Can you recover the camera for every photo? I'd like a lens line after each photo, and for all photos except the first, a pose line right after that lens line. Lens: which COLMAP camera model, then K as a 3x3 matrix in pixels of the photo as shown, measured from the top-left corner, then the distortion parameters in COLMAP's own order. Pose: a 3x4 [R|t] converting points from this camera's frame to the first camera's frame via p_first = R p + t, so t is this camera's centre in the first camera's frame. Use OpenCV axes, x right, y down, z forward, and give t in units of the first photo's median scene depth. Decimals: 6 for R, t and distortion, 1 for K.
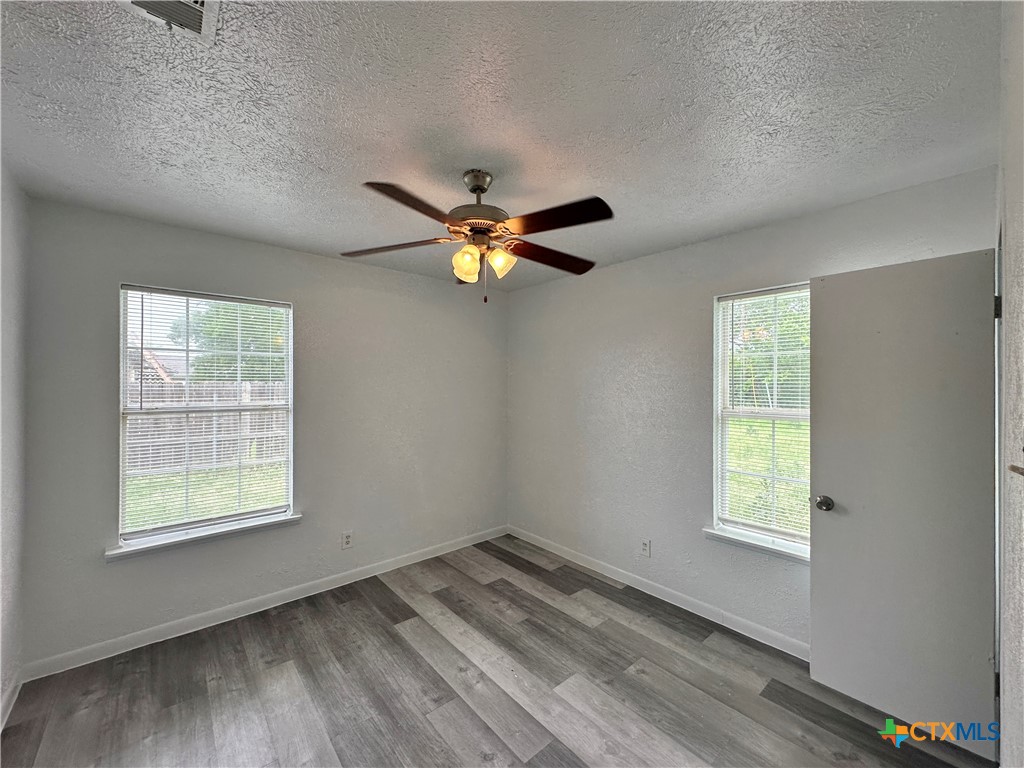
lens RADIAL K [[407.0, 0, 513.7], [0, 407.0, 385.2], [0, 0, 1]] dist [-0.001130, 0.000466]
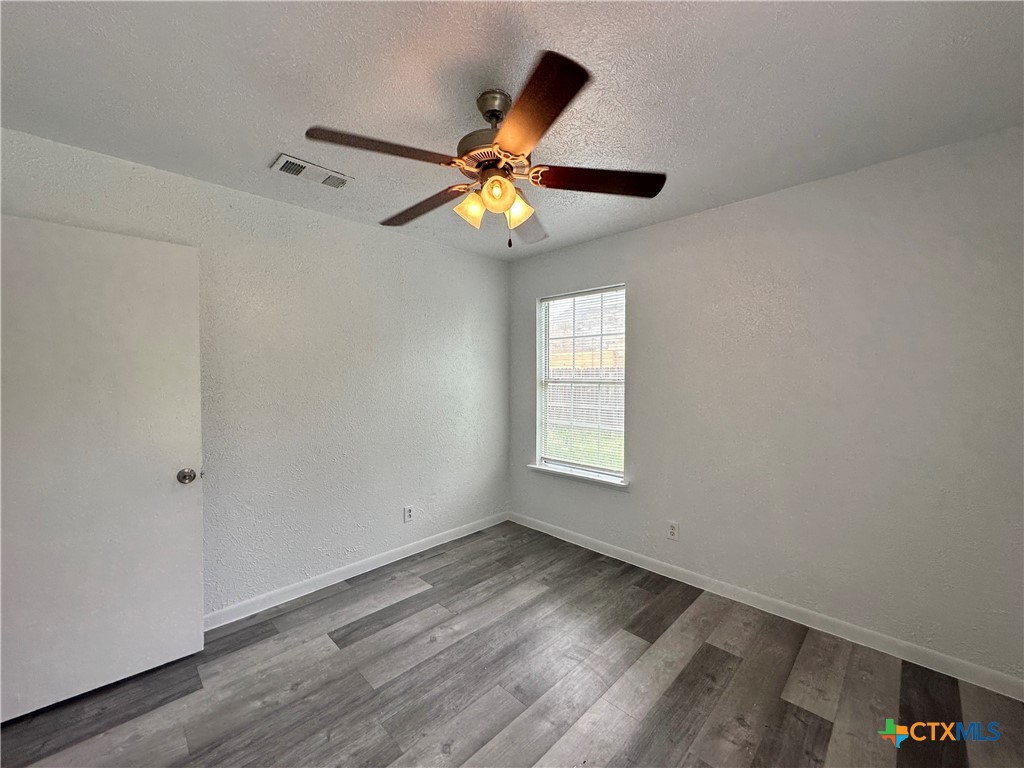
lens RADIAL K [[407.0, 0, 510.8], [0, 407.0, 379.2], [0, 0, 1]] dist [-0.001130, 0.000466]
pose [[0.076109, 0.012658, -0.997019, 0.563321], [0.006498, 0.999892, 0.013191, 0.035761], [0.997078, -0.007483, 0.076019, 0.700515]]
